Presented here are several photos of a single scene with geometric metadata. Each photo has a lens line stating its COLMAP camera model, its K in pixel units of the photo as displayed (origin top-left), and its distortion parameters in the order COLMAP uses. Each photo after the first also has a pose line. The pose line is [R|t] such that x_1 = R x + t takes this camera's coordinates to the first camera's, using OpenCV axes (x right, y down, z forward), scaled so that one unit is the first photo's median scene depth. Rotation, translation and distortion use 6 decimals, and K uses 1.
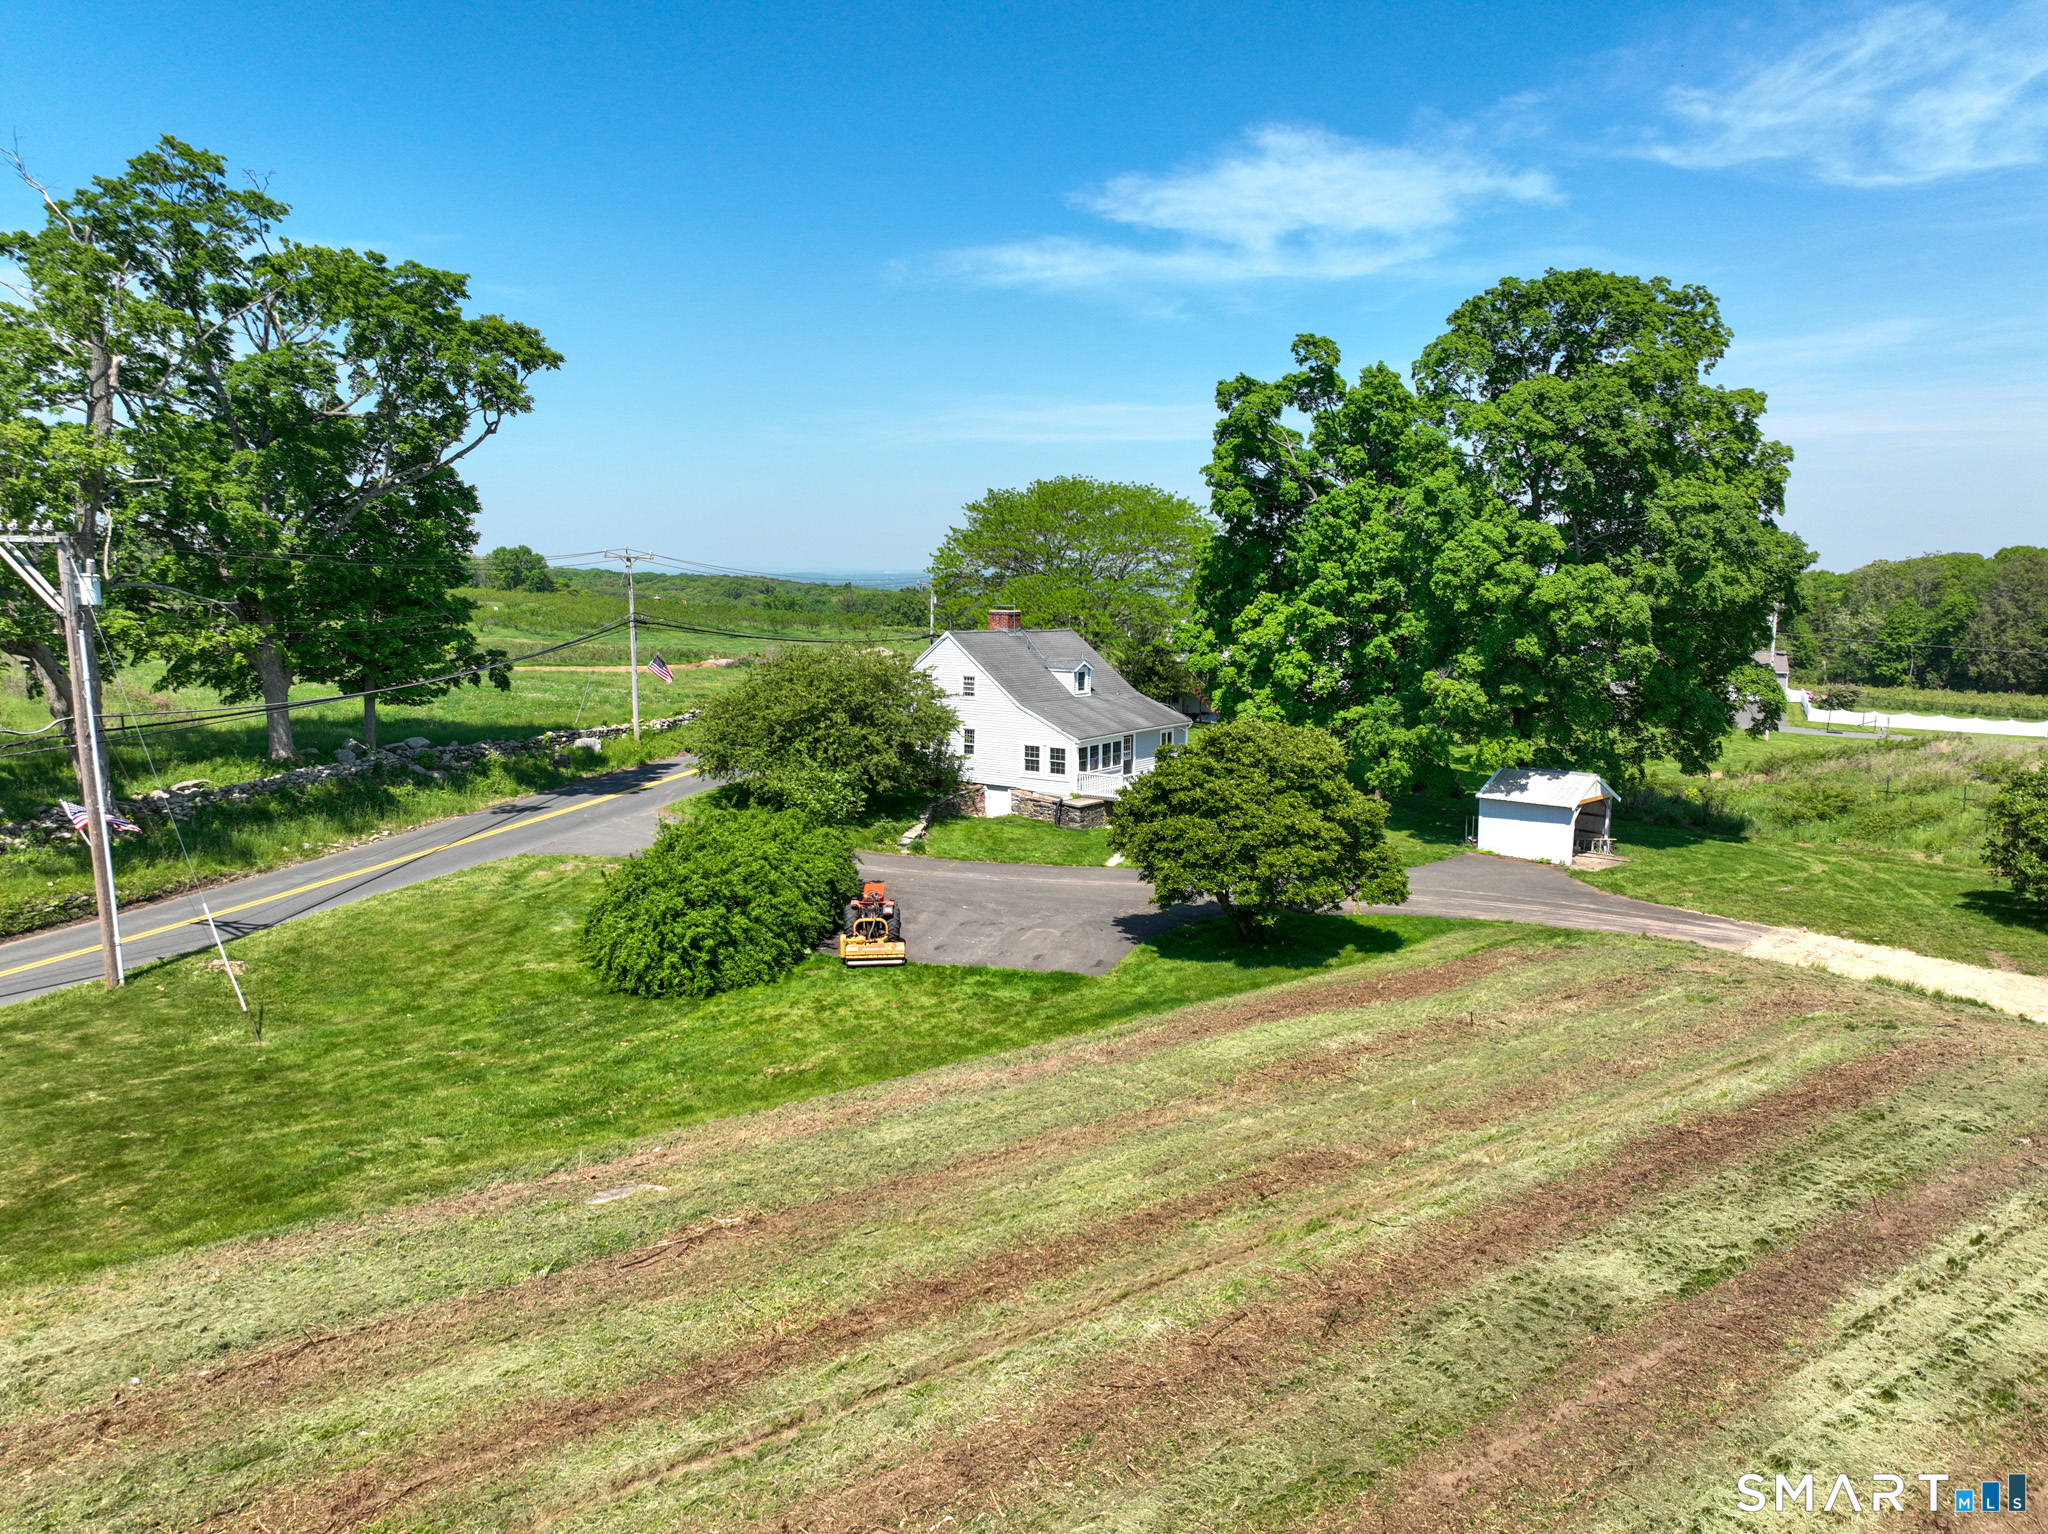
lens RADIAL K [[1434.6, 0, 1019.4], [0, 1434.6, 759.1], [0, 0, 1]] dist [-0.003068, 0.016249]
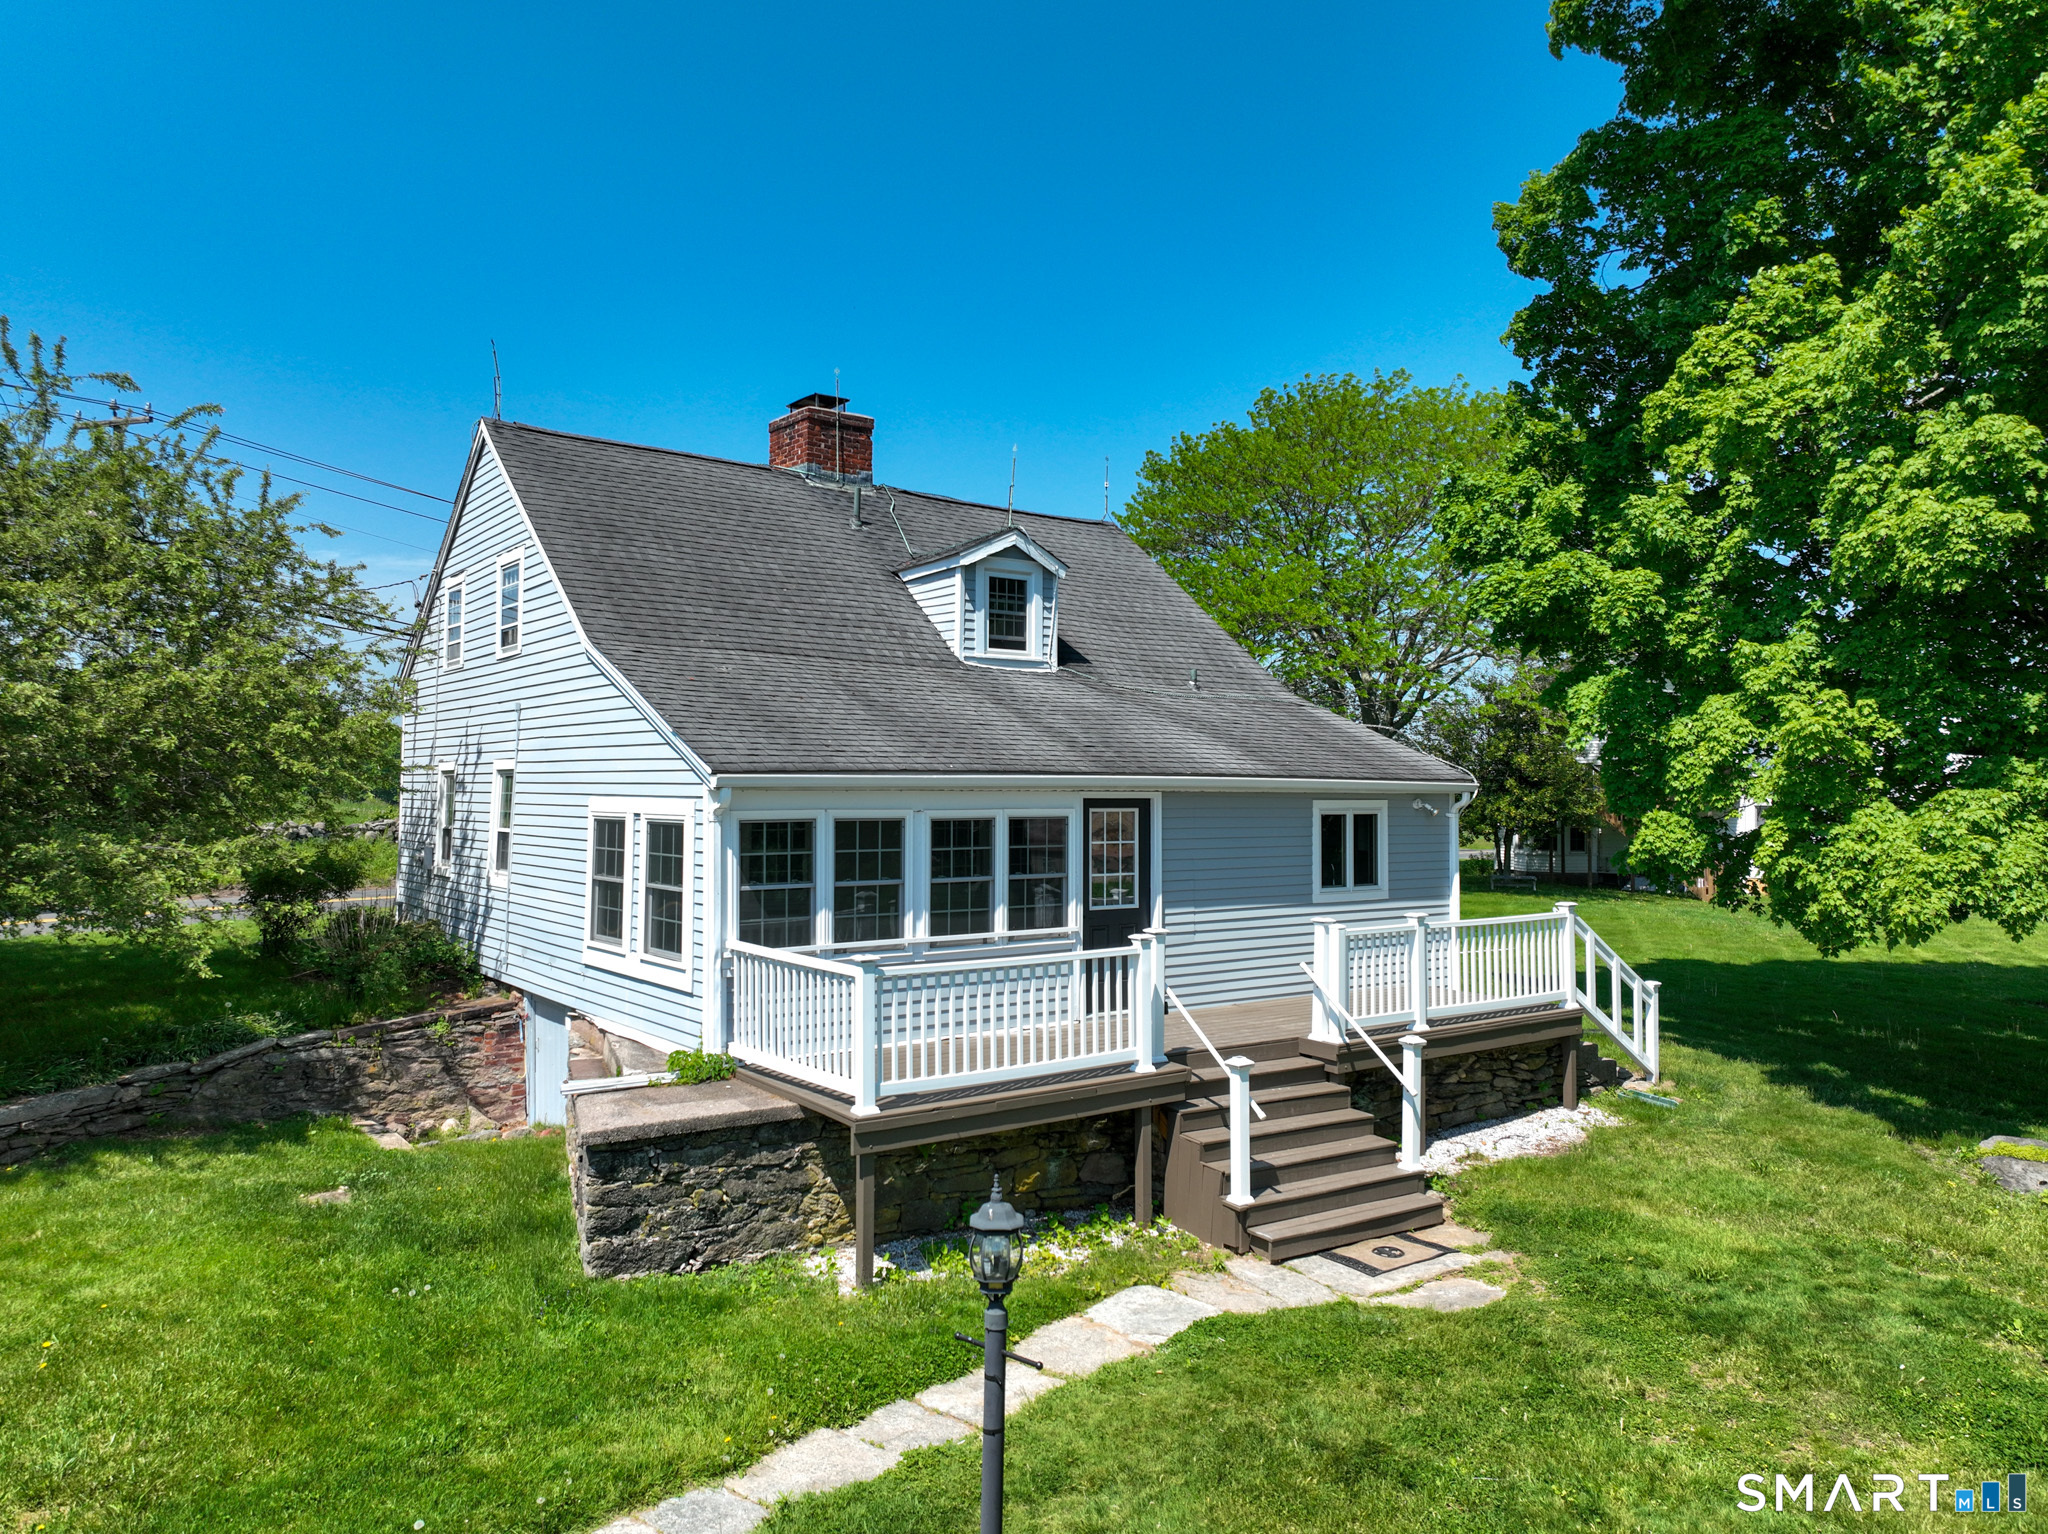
lens RADIAL K [[1434.6, 0, 1017.5], [0, 1434.6, 763.7], [0, 0, 1]] dist [-0.003068, 0.016249]
pose [[0.948689, -0.005708, -0.316159, 0.150414], [-0.040847, 0.989248, -0.140430, 0.011384], [0.313561, 0.146139, 0.938255, 0.891893]]
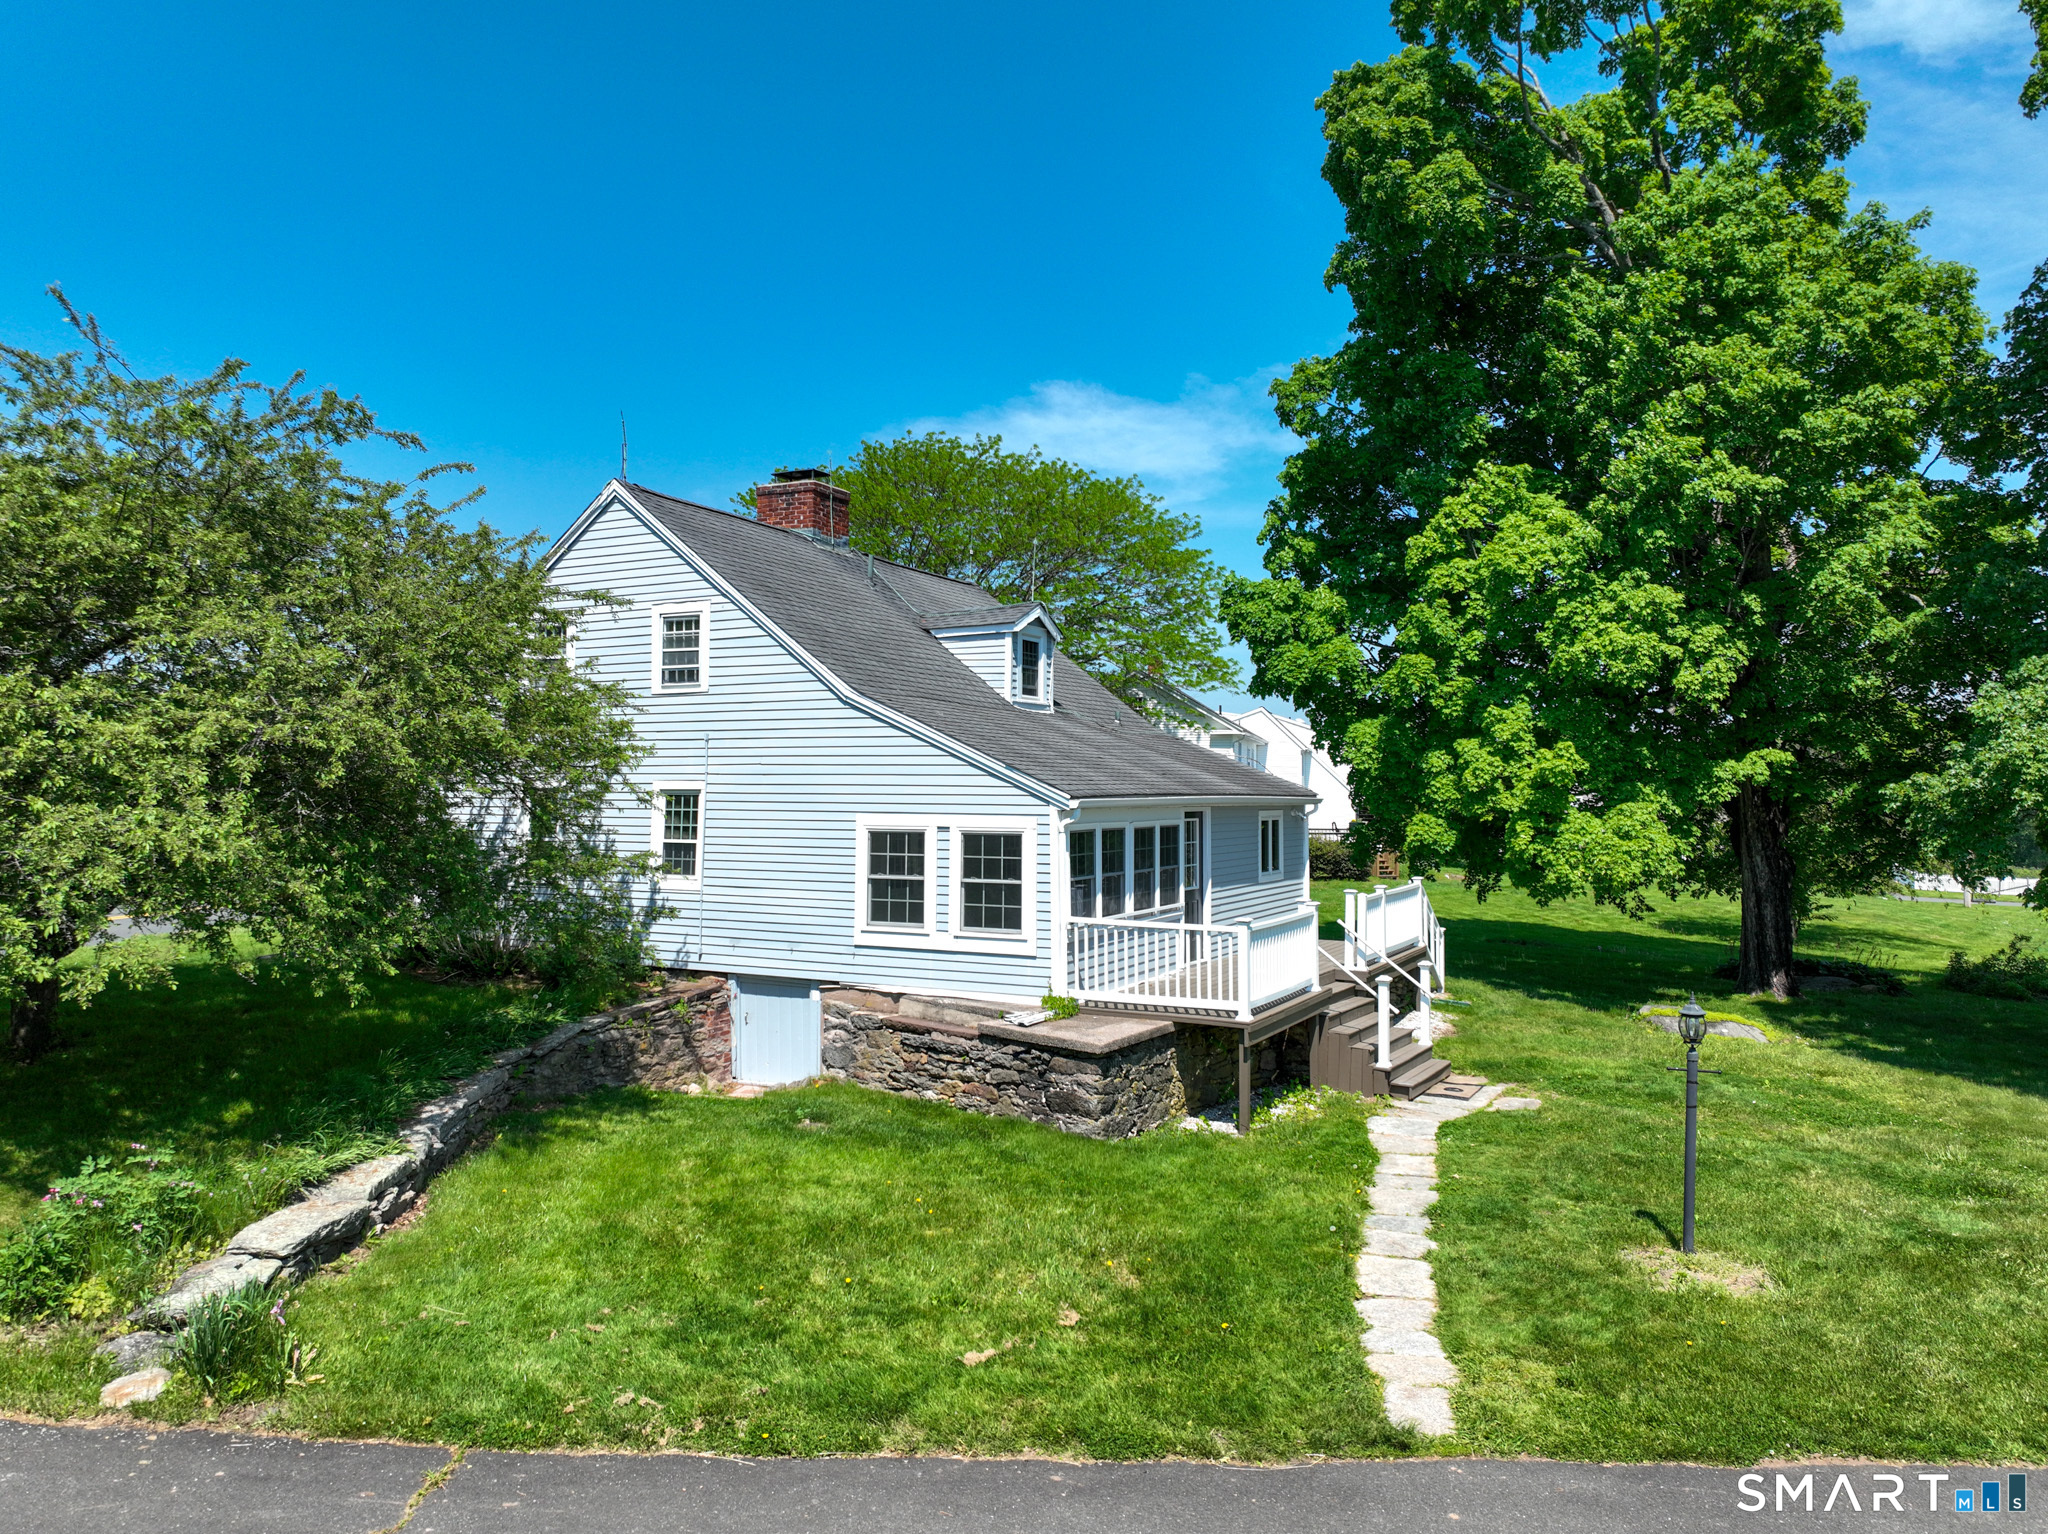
lens RADIAL K [[1434.6, 0, 1016.5], [0, 1434.6, 764.7], [0, 0, 1]] dist [-0.003068, 0.016249]
pose [[0.991916, 0.001453, 0.126888, -0.003899], [0.016878, 0.989539, -0.143272, 0.020333], [-0.125769, 0.144255, 0.981515, 0.786602]]
